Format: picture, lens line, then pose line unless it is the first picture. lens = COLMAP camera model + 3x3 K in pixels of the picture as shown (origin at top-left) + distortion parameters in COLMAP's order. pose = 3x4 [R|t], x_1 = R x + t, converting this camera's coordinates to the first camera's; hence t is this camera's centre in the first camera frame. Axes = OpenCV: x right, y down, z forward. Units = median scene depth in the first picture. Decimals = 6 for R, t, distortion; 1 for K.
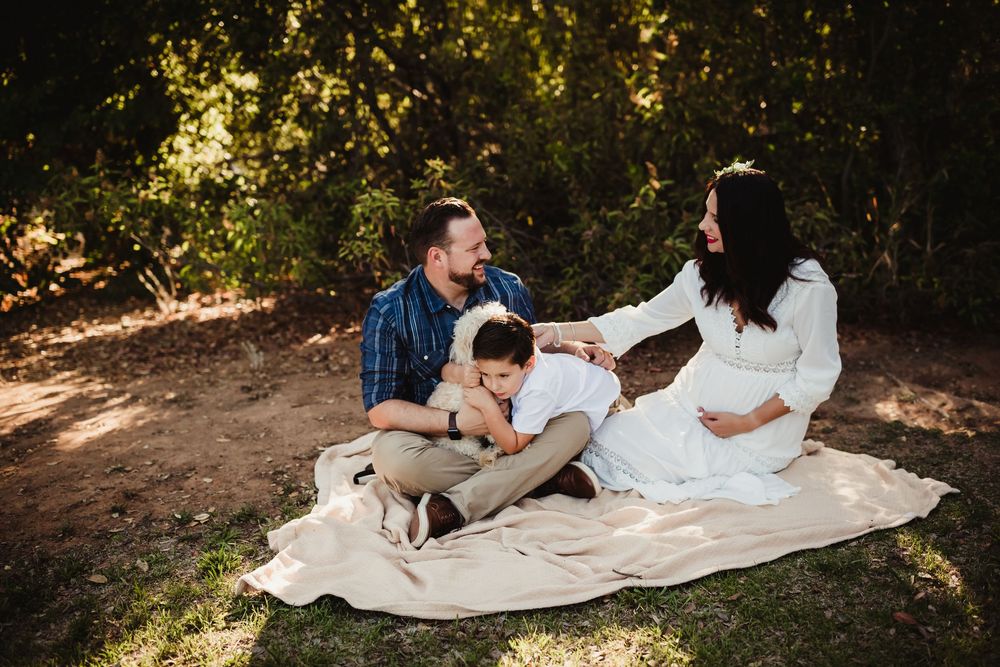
lens RADIAL K [[956.8, 0, 500.0], [0, 956.8, 333.5], [0, 0, 1]] dist [-0.010565, -0.001552]
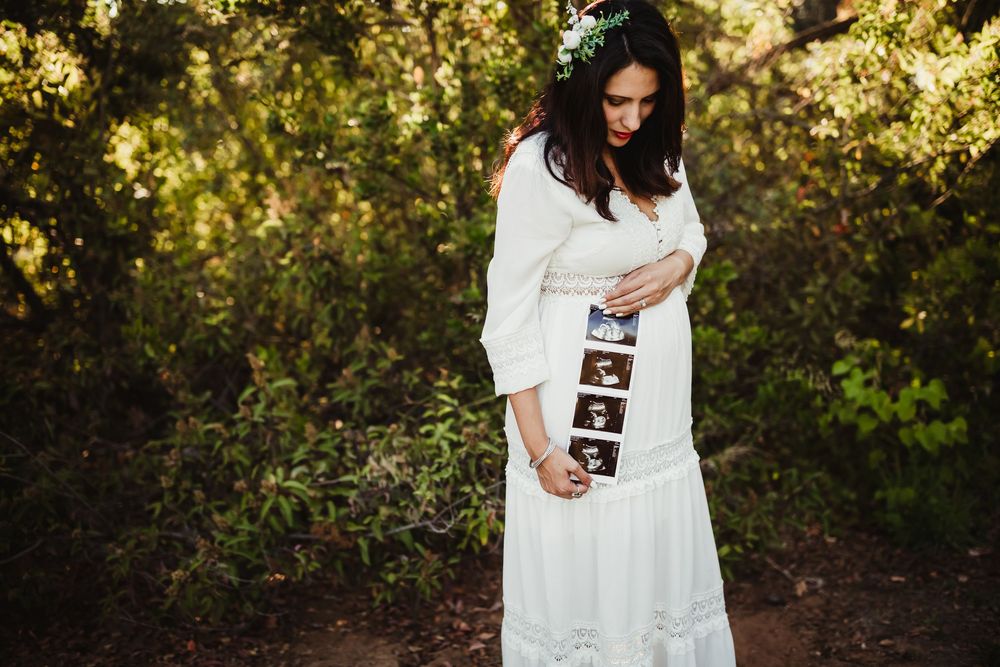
lens RADIAL K [[955.1, 0, 513.4], [0, 955.1, 325.6], [0, 0, 1]] dist [-0.004622, 0.003875]
pose [[0.975275, -0.000240, 0.220996, 0.186252], [0.033937, 0.988301, -0.148694, -0.093052], [-0.218375, 0.152518, 0.963873, 0.317137]]
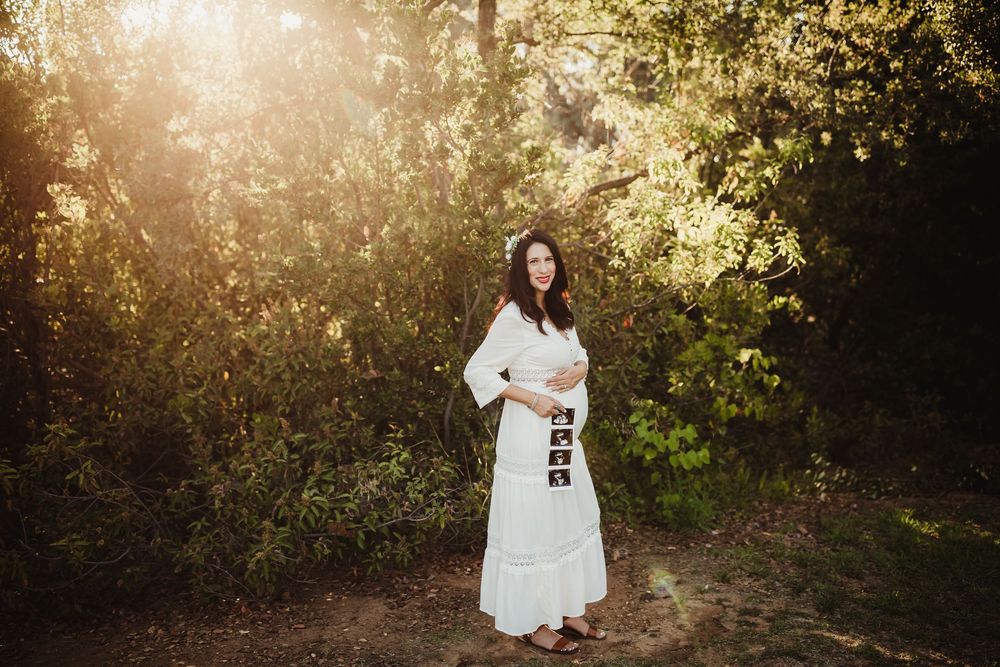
lens RADIAL K [[956.8, 0, 500.0], [0, 956.8, 333.5], [0, 0, 1]] dist [-0.010565, -0.001552]
pose [[0.902595, 0.008692, 0.430404, -0.076889], [0.081445, 0.978292, -0.190555, -0.051350], [-0.422717, 0.207048, 0.882293, -0.034173]]
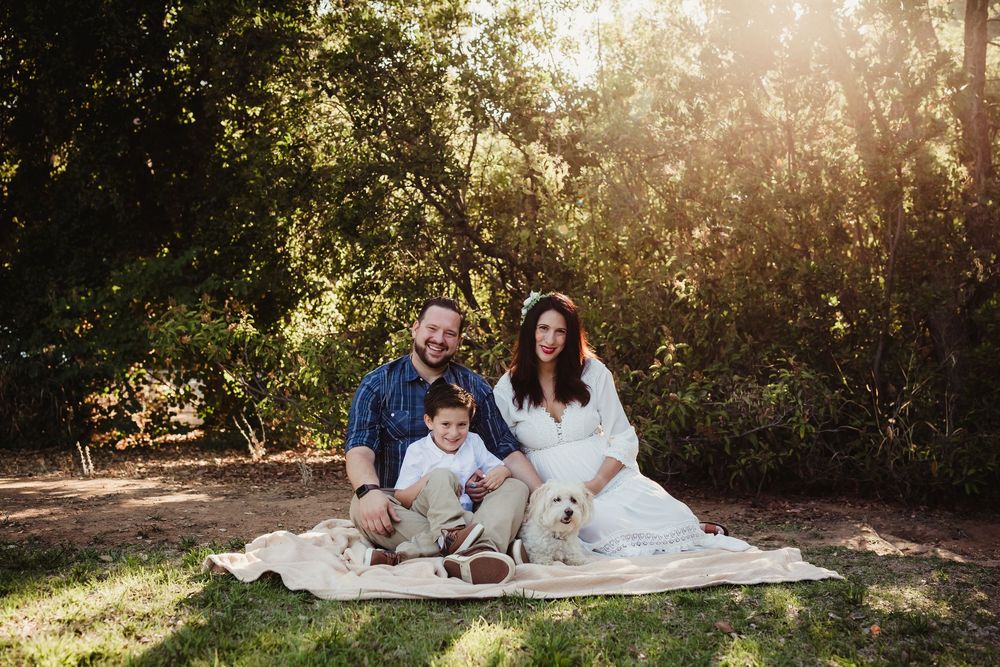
lens RADIAL K [[983.9, 0, 500.0], [0, 983.9, 333.5], [0, 0, 1]] dist [-0.003005, -0.002271]
pose [[0.986262, 0.068594, -0.150274, 0.137780], [-0.102555, 0.967415, -0.231495, 0.114919], [0.129498, 0.243726, 0.961160, -0.126811]]
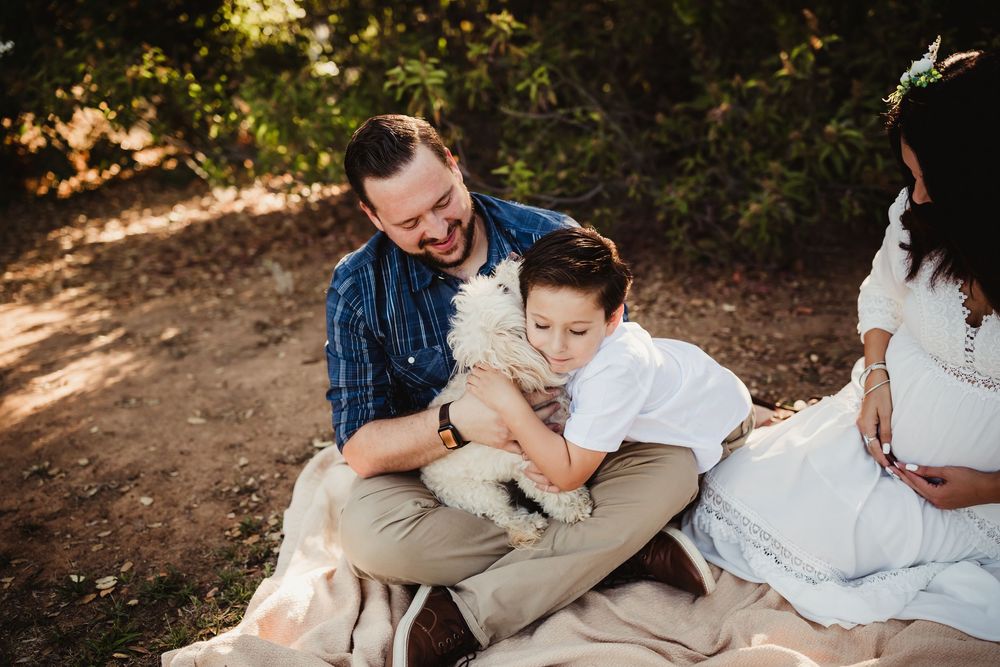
lens RADIAL K [[956.8, 0, 500.0], [0, 956.8, 333.5], [0, 0, 1]] dist [-0.010565, -0.001552]
pose [[0.991319, 0.016260, -0.130466, 0.028384], [0.003129, 0.989124, 0.147054, -0.048499], [0.131438, -0.146186, 0.980486, 0.251179]]
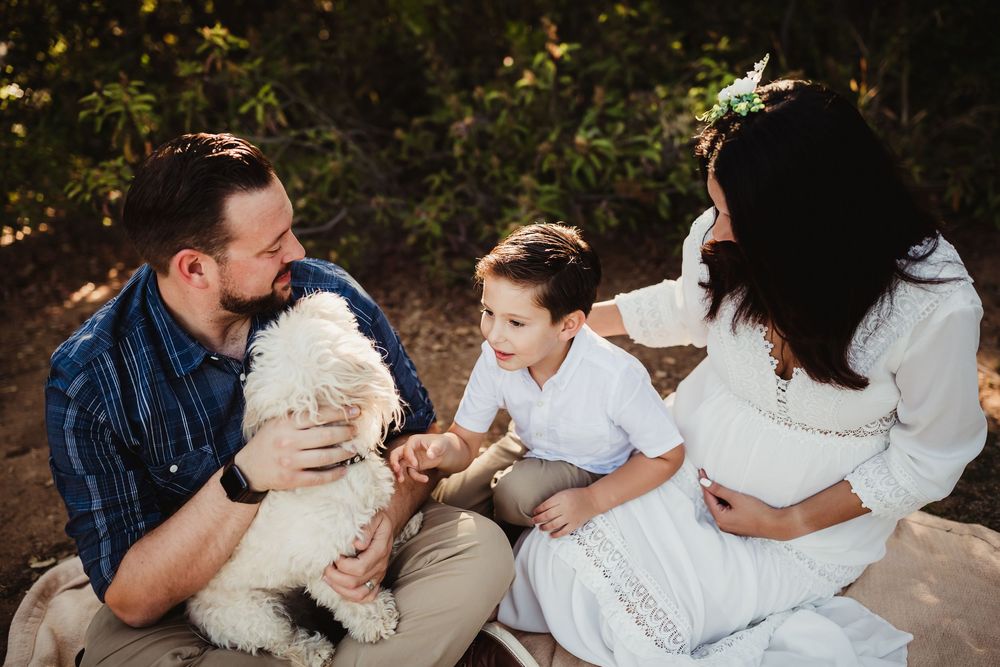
lens RADIAL K [[956.8, 0, 500.0], [0, 956.8, 333.5], [0, 0, 1]] dist [-0.010565, -0.001552]
pose [[0.986839, -0.086210, 0.136812, 0.014982], [0.065626, 0.986745, 0.148414, -0.061471], [-0.147793, -0.137482, 0.979416, 0.316539]]
